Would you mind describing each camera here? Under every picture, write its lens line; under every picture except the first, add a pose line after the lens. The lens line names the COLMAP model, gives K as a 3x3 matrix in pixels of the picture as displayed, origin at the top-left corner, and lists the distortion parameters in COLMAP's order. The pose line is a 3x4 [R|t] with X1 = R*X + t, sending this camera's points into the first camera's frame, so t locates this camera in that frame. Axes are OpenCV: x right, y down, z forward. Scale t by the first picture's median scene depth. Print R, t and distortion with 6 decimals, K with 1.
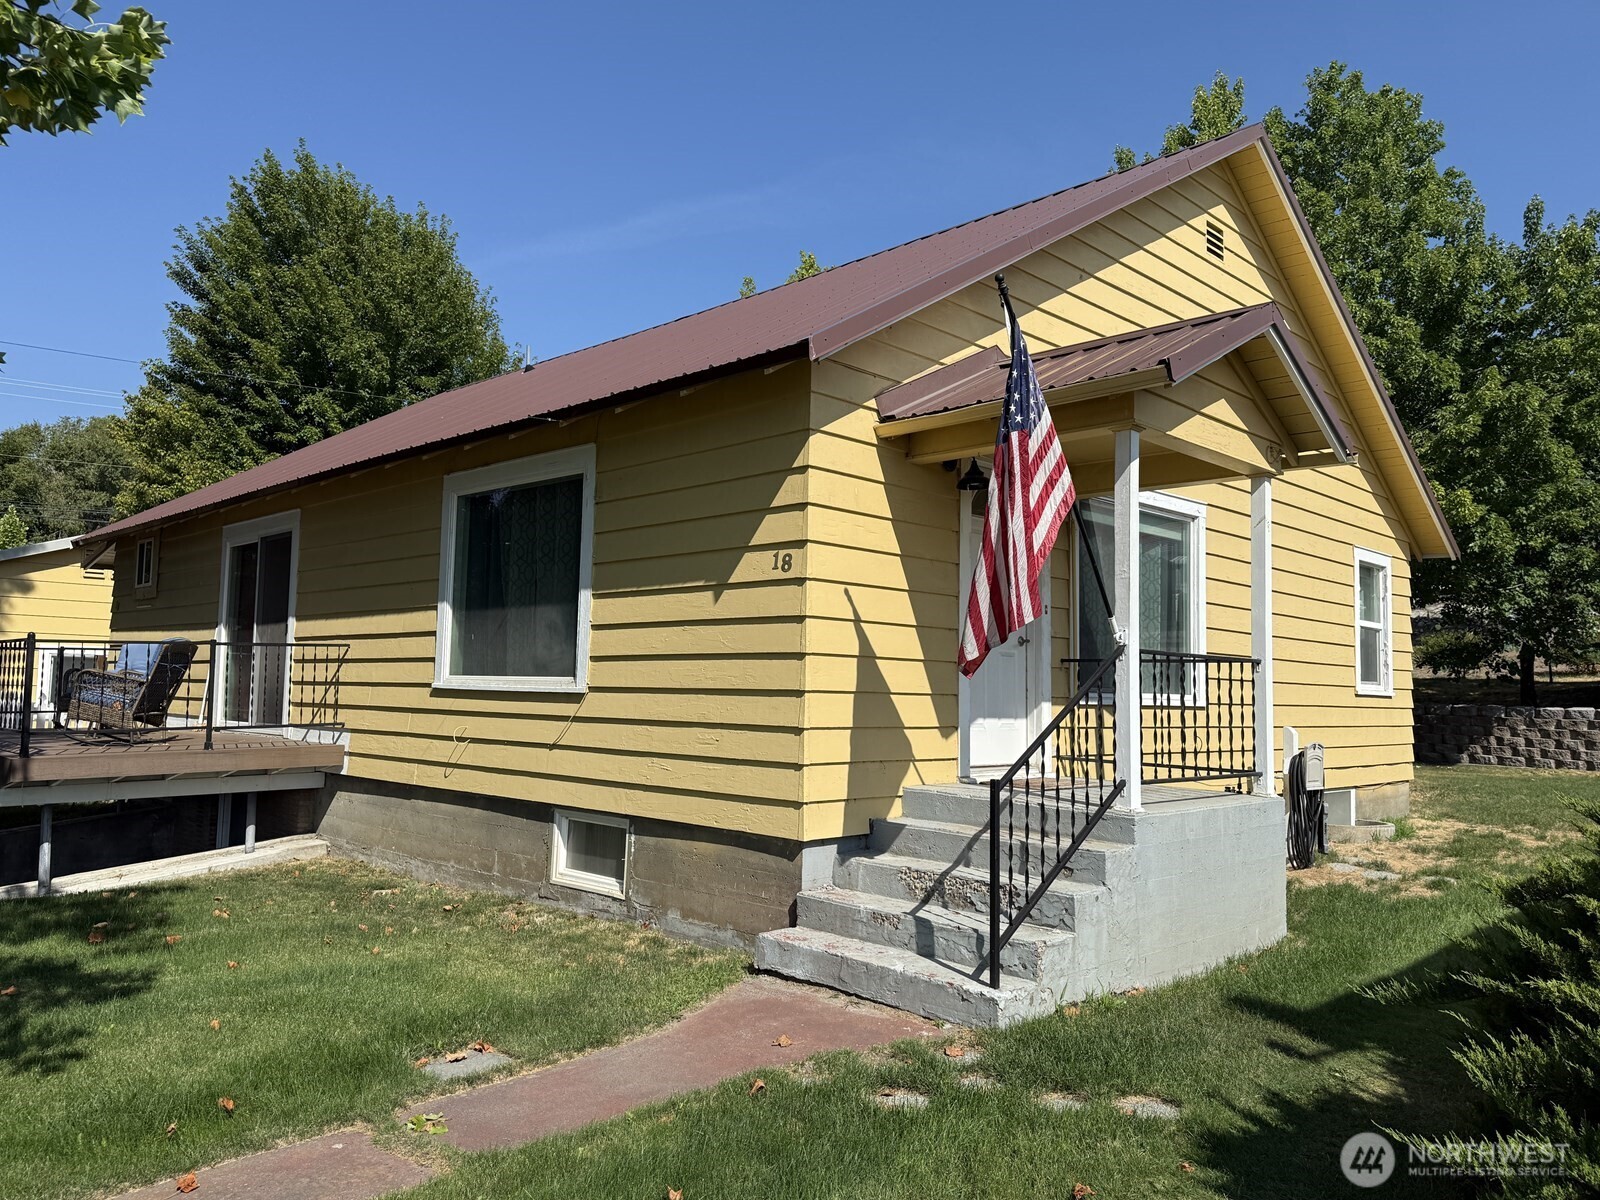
lens RADIAL K [[1160.8, 0, 802.7], [0, 1160.8, 588.1], [0, 0, 1]] dist [0.056898, -0.018292]
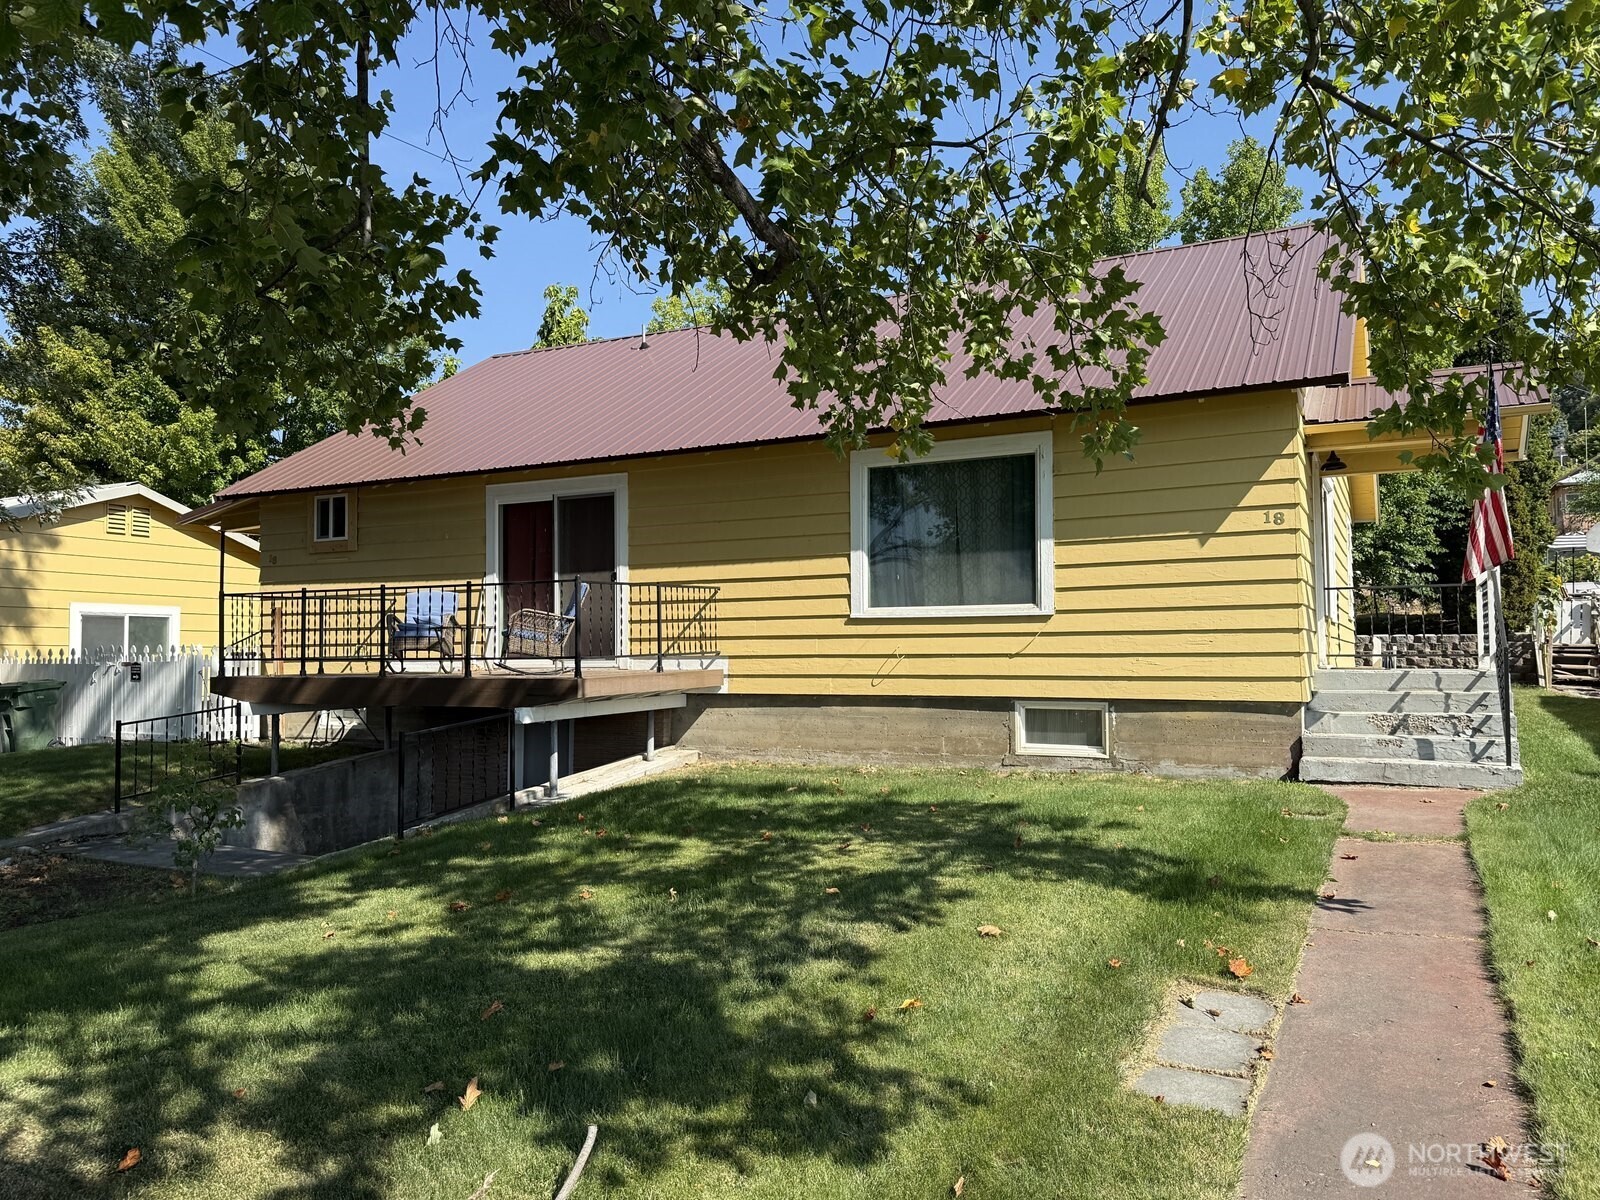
lens RADIAL K [[1160.8, 0, 786.9], [0, 1160.8, 612.4], [0, 0, 1]] dist [0.056898, -0.018292]
pose [[0.960287, -0.015578, 0.278579, -0.840513], [0.001054, 0.998635, 0.052213, 0.015312], [-0.279012, -0.049846, 0.958993, -0.218369]]
